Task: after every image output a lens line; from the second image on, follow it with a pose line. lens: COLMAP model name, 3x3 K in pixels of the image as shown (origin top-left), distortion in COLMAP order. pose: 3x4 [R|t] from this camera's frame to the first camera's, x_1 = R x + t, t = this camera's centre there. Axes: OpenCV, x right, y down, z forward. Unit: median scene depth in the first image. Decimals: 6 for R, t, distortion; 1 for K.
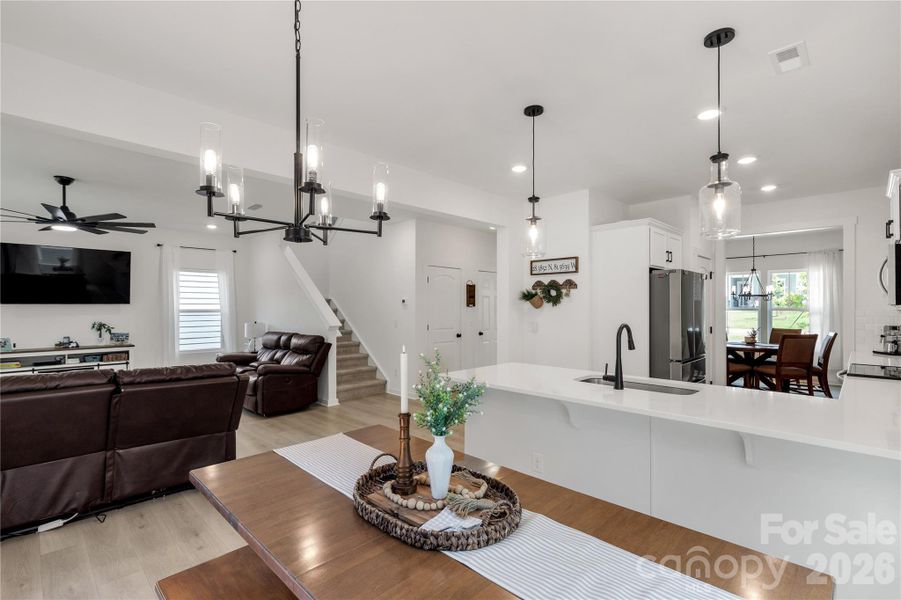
lens RADIAL K [[400.5, 0, 446.1], [0, 400.5, 304.3], [0, 0, 1]] dist [-0.003173, 0.000041]
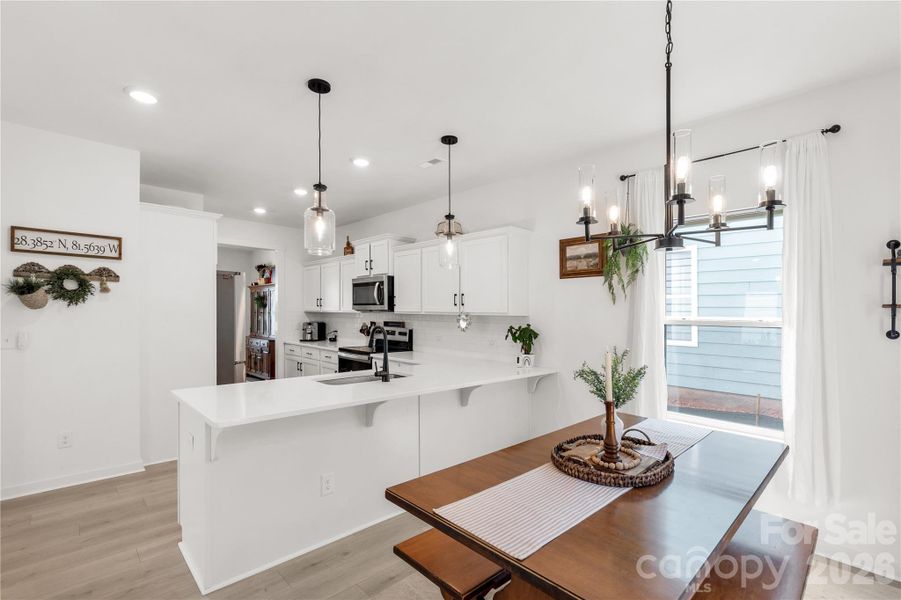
lens RADIAL K [[400.5, 0, 446.1], [0, 400.5, 304.3], [0, 0, 1]] dist [-0.003173, 0.000041]
pose [[0.053568, 0.018661, 0.998390, -0.334255], [-0.019872, 0.999647, -0.017619, 0.001530], [-0.998366, -0.018896, 0.053920, 0.354743]]
